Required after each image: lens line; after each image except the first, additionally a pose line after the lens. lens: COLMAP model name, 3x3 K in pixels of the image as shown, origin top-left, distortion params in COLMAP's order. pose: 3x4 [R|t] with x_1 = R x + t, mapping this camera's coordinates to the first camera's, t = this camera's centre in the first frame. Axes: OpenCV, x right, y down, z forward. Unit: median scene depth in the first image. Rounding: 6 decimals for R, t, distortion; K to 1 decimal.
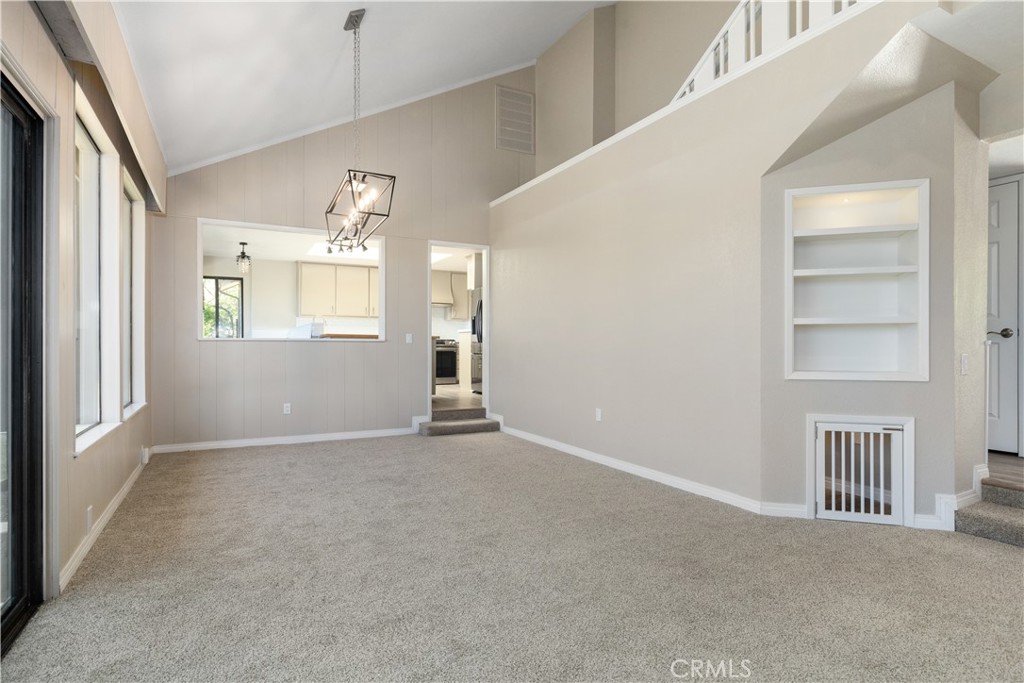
lens RADIAL K [[535.3, 0, 512.3], [0, 535.3, 348.2], [0, 0, 1]] dist [0.000946, -0.000047]
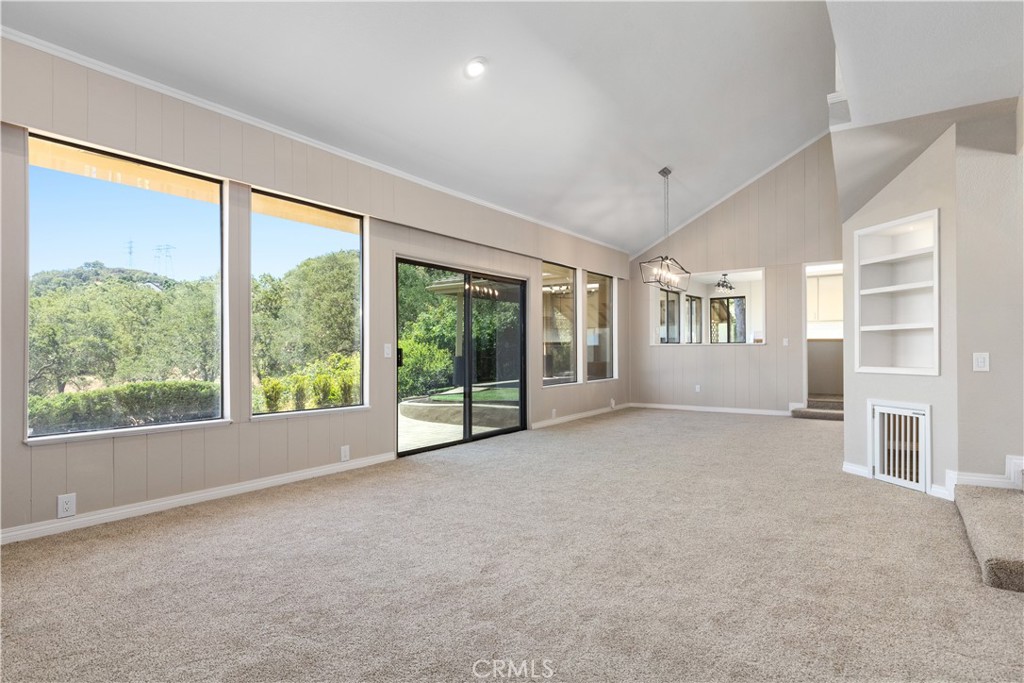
lens RADIAL K [[563.3, 0, 511.7], [0, 563.3, 345.7], [0, 0, 1]] dist [-0.000163, -0.000022]
pose [[0.456802, -0.012146, -0.889485, 1.389994], [0.006464, 0.999926, -0.010334, 0.000933], [0.889545, -0.001029, 0.456847, -0.418246]]
